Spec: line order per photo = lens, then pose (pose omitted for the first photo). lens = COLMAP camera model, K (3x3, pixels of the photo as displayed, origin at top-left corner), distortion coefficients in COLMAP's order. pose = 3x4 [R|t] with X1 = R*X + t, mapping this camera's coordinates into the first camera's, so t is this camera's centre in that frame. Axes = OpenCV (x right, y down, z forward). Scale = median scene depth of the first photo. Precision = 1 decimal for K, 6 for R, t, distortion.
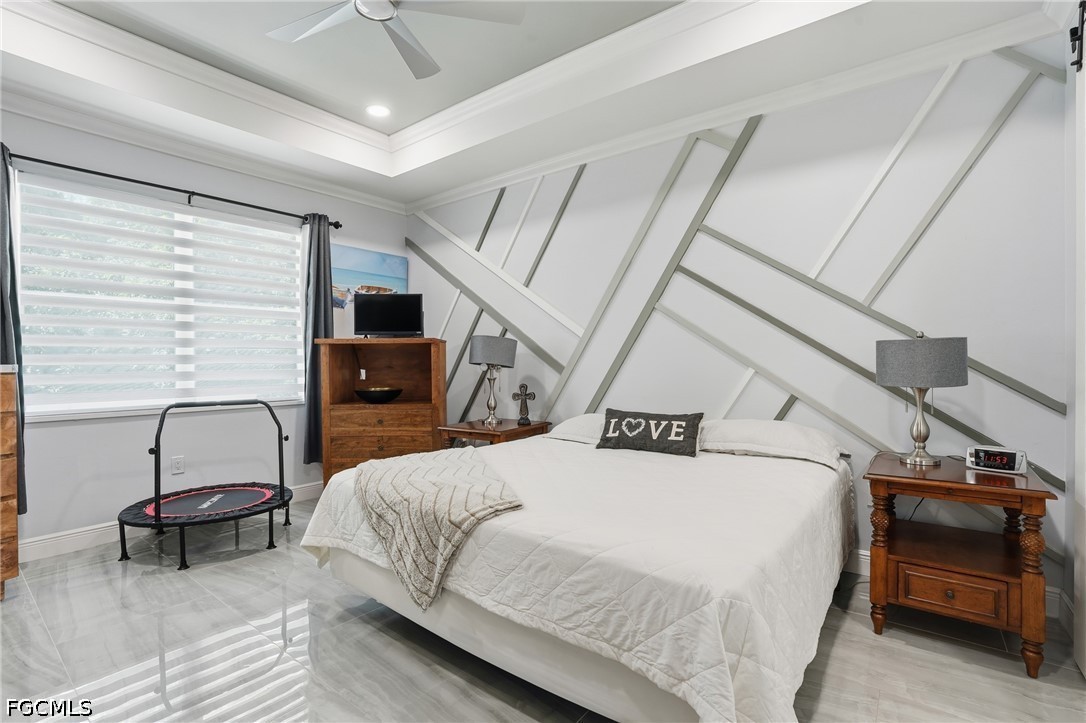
lens RADIAL K [[508.1, 0, 541.4], [0, 508.1, 360.1], [0, 0, 1]] dist [-0.018510, 0.003074]
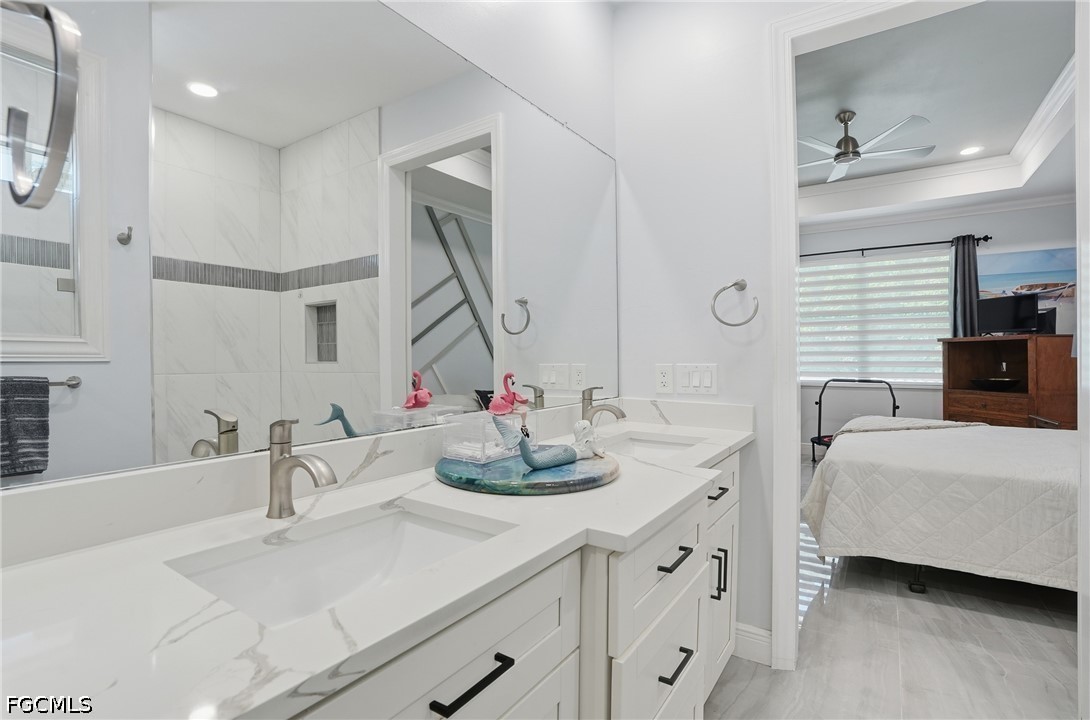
lens RADIAL K [[510.0, 0, 543.7], [0, 510.0, 359.8], [0, 0, 1]] dist [-0.018510, 0.003074]
pose [[0.076198, 0.005213, -0.997079, 0.777828], [-0.003962, 0.999980, 0.004925, 0.012114], [0.997085, 0.003575, 0.076217, -0.119269]]
